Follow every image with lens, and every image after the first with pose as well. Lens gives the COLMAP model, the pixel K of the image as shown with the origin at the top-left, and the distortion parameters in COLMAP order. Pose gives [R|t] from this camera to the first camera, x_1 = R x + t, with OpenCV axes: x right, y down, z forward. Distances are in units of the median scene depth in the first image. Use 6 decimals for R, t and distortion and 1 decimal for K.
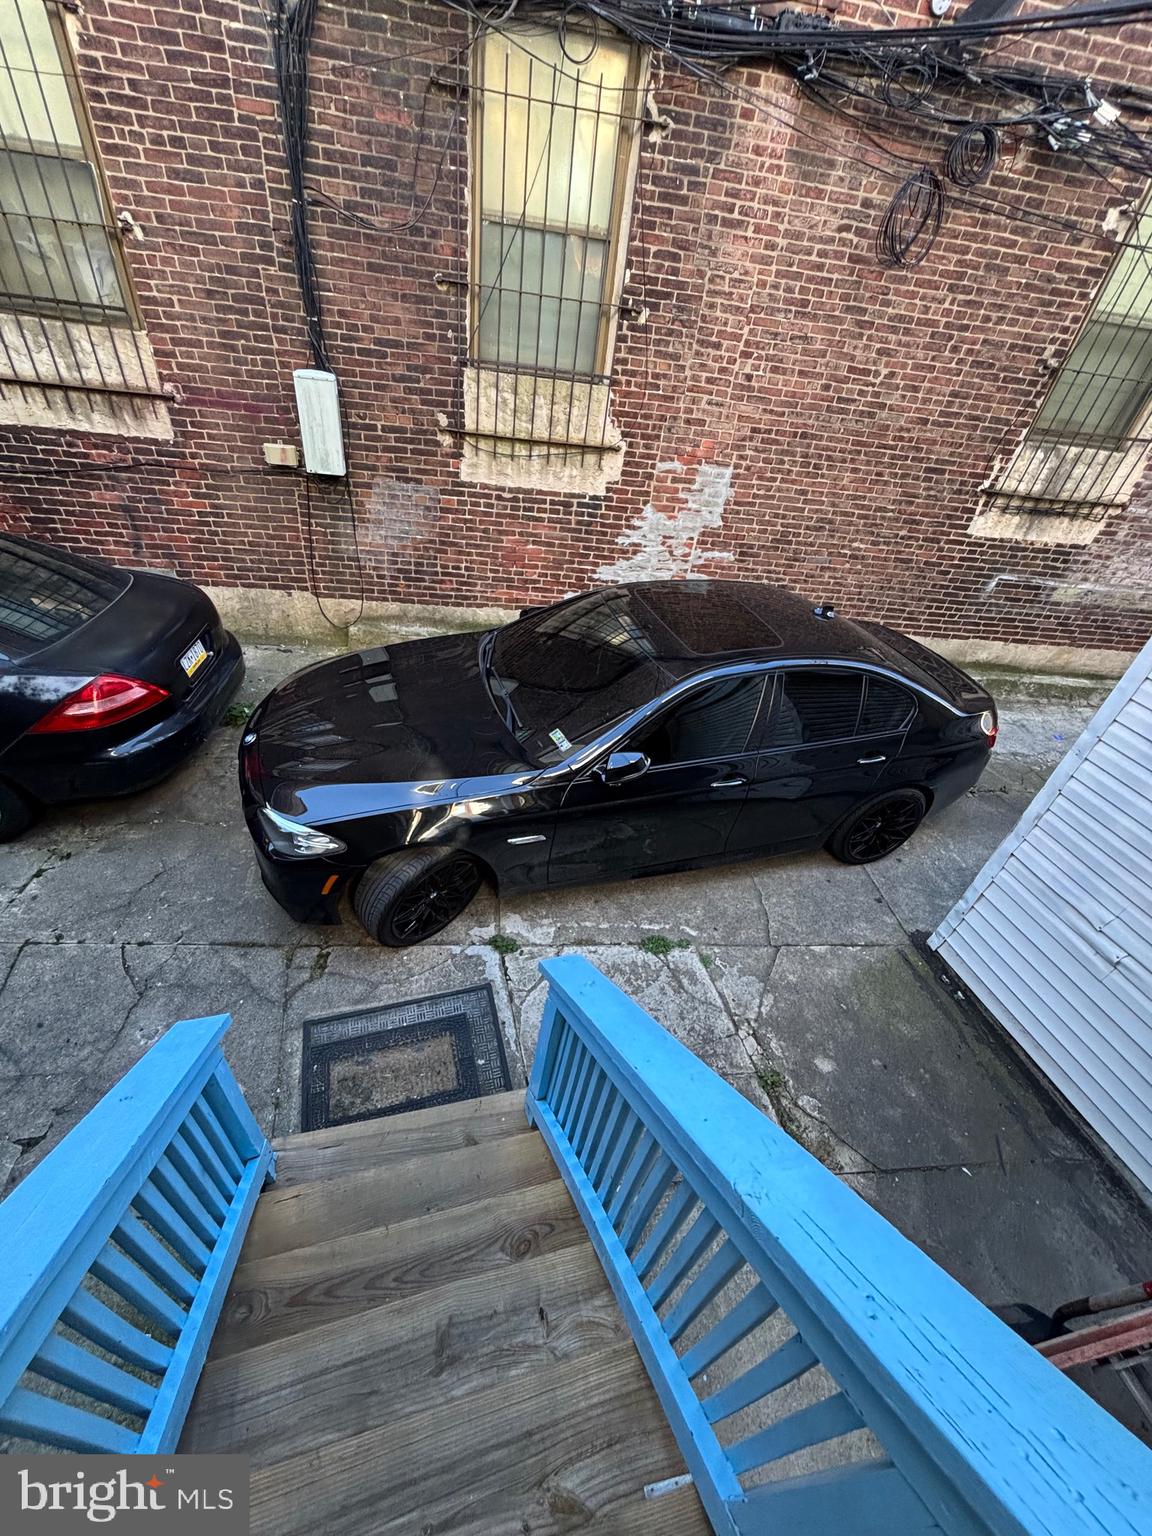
lens RADIAL K [[613.7, 0, 574.3], [0, 613.7, 769.2], [0, 0, 1]] dist [-0.002353, -0.000183]
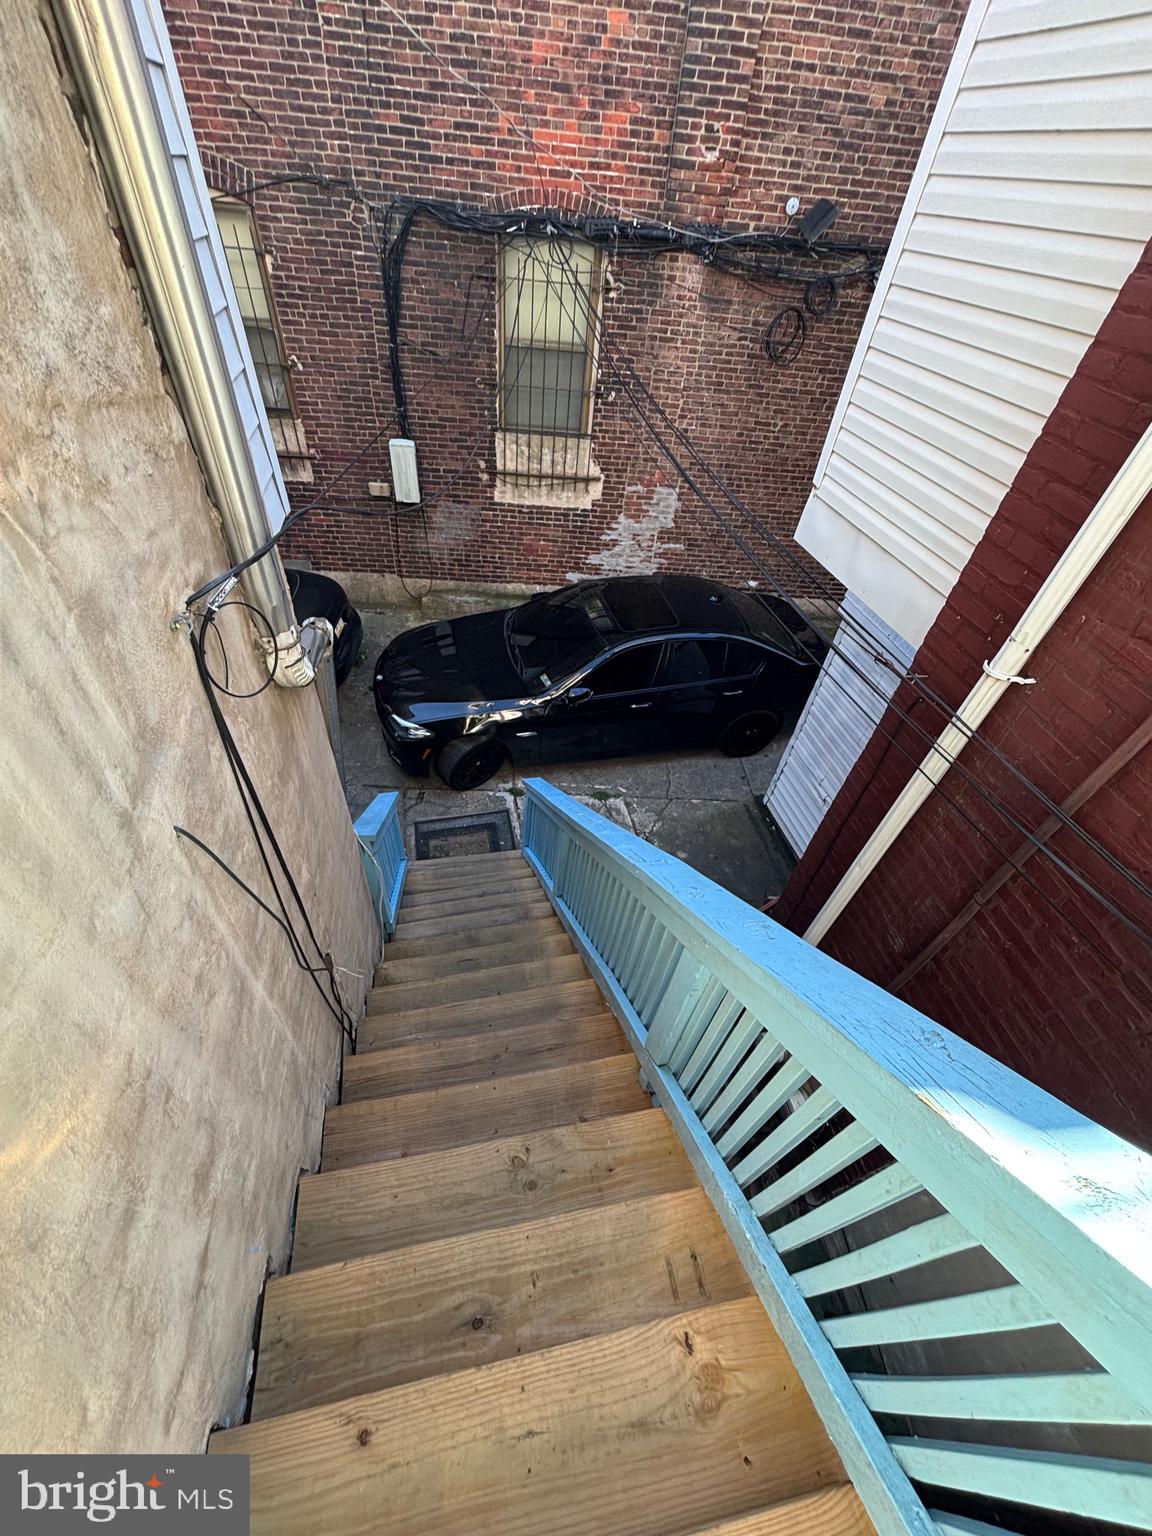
lens RADIAL K [[613.7, 0, 569.0], [0, 613.7, 768.9], [0, 0, 1]] dist [-0.002353, -0.000183]
pose [[0.996675, 0.021659, -0.078549, 0.159842], [-0.011648, 0.991995, 0.125736, -0.012956], [0.080644, -0.124403, 0.988949, -0.685568]]
